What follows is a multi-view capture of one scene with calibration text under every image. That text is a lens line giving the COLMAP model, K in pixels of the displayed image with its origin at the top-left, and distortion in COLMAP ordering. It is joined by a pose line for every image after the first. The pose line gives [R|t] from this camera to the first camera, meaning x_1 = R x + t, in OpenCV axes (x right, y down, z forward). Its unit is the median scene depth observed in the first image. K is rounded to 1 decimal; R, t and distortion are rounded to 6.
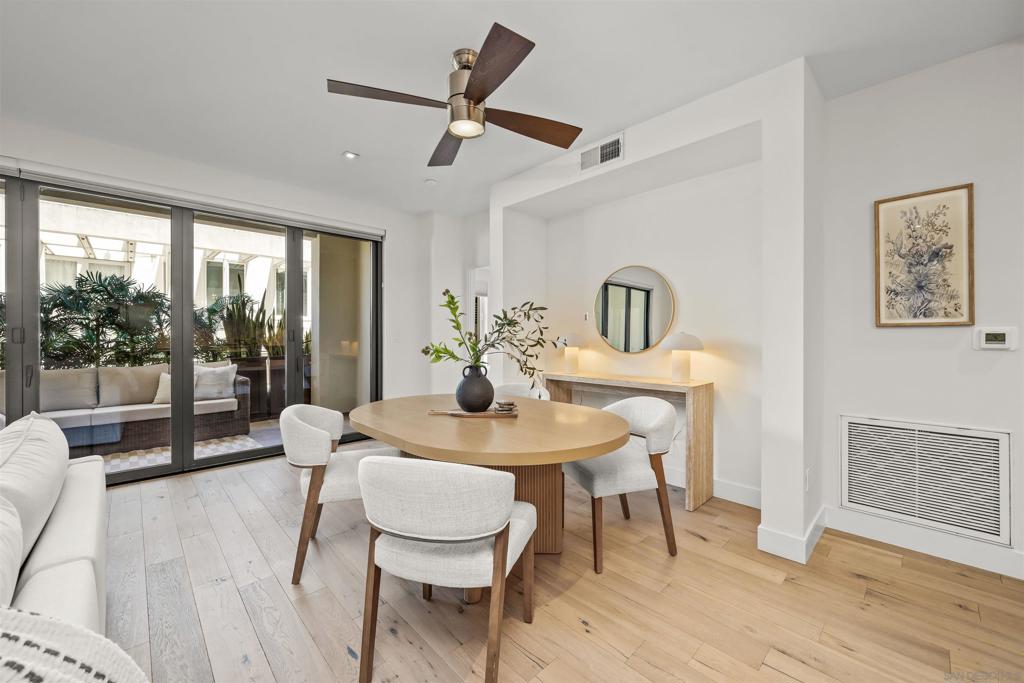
lens RADIAL K [[401.6, 0, 511.2], [0, 401.6, 336.3], [0, 0, 1]] dist [-0.002550, -0.000185]
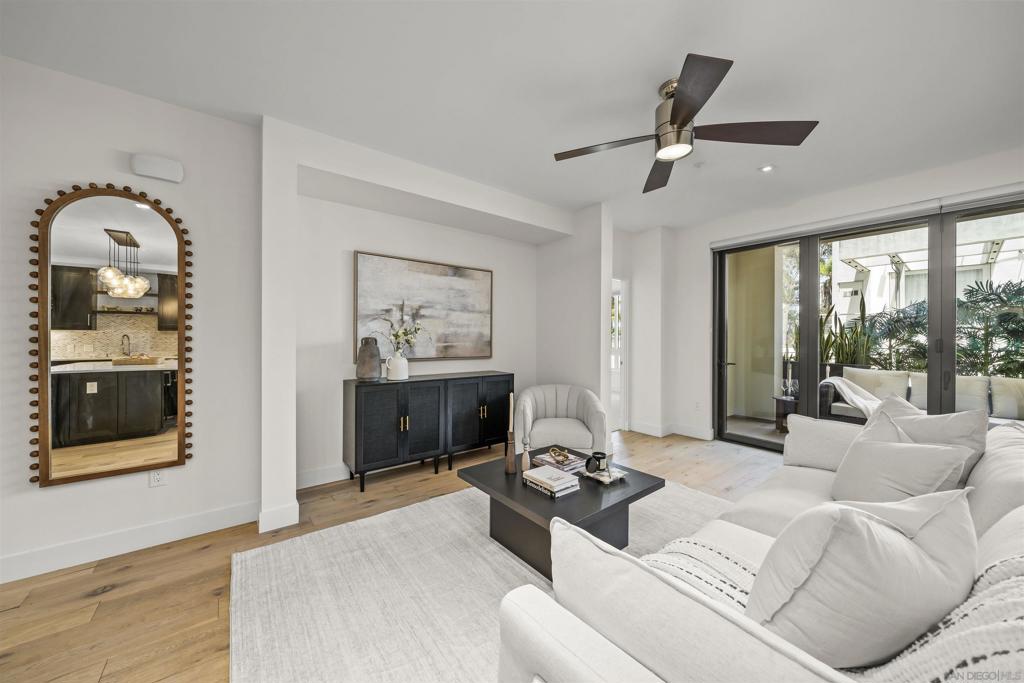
lens RADIAL K [[360.3, 0, 507.9], [0, 360.3, 338.4], [0, 0, 1]] dist [-0.004439, -0.000150]
pose [[-0.097310, 0.000029, -0.995254, -0.031326], [-0.005922, 0.999982, 0.000608, -0.010732], [0.995237, 0.005953, -0.097308, -0.104997]]
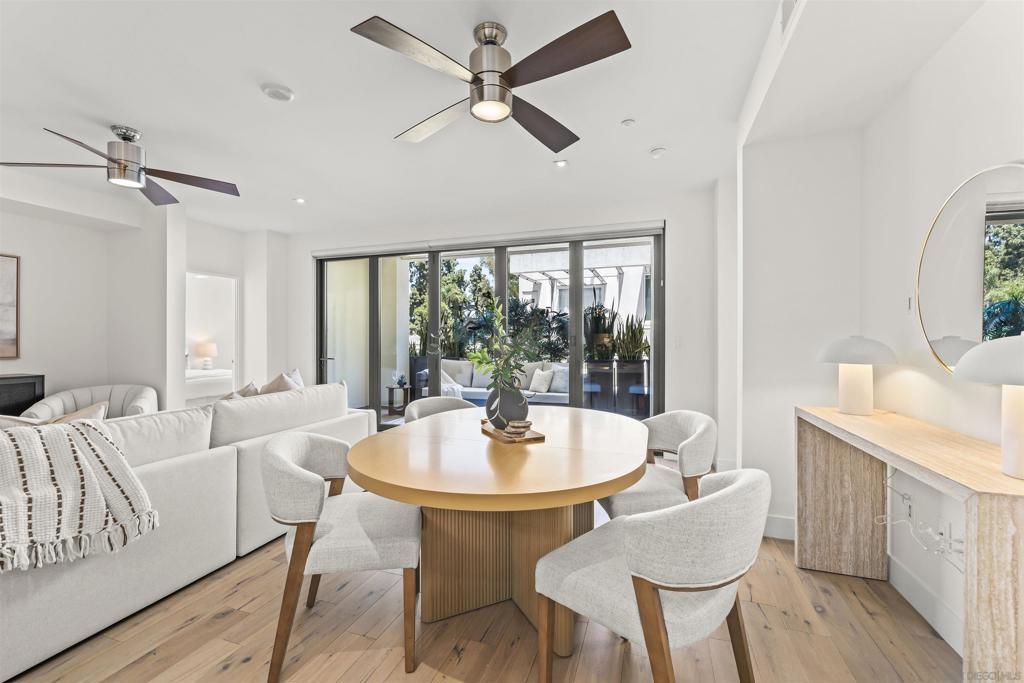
lens RADIAL K [[421.4, 0, 511.8], [0, 421.4, 339.3], [0, 0, 1]] dist [0.000921, 0.000044]
pose [[0.454518, -0.001767, -0.890736, 0.365234], [-0.002491, 0.999992, -0.003255, -0.001986], [0.890734, 0.003698, 0.454510, 0.302605]]
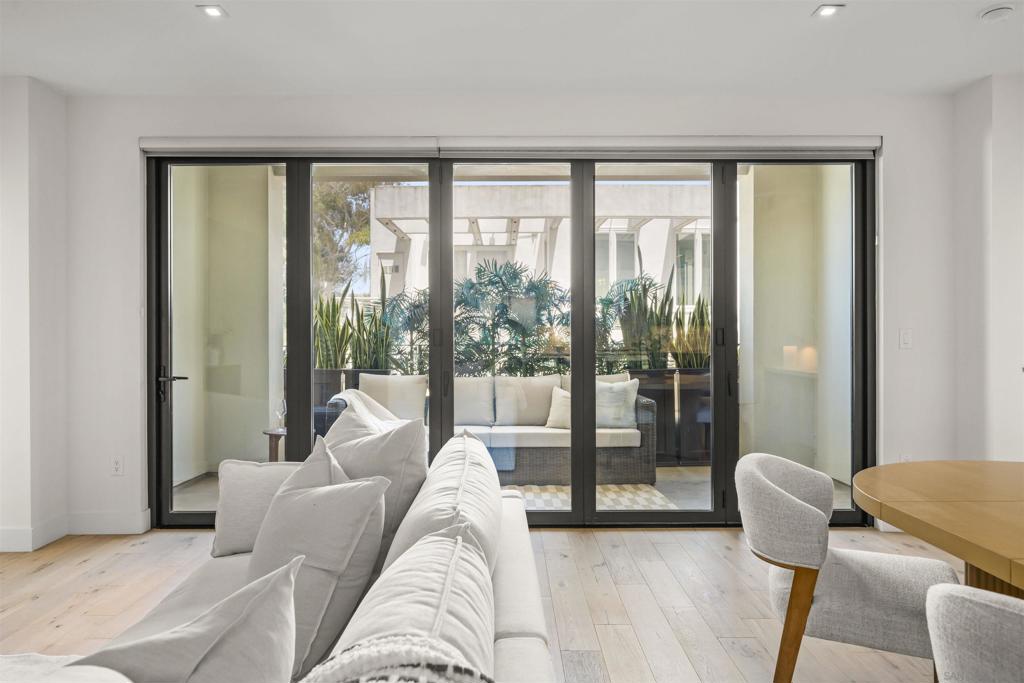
lens RADIAL K [[685.4, 0, 512.4], [0, 685.4, 336.1], [0, 0, 1]] dist [0.004196, 0.001128]
pose [[0.730550, -0.003850, -0.682849, -0.053264], [0.002241, 0.999992, -0.003240, 0.000325], [0.682856, 0.000837, 0.730553, 0.007353]]
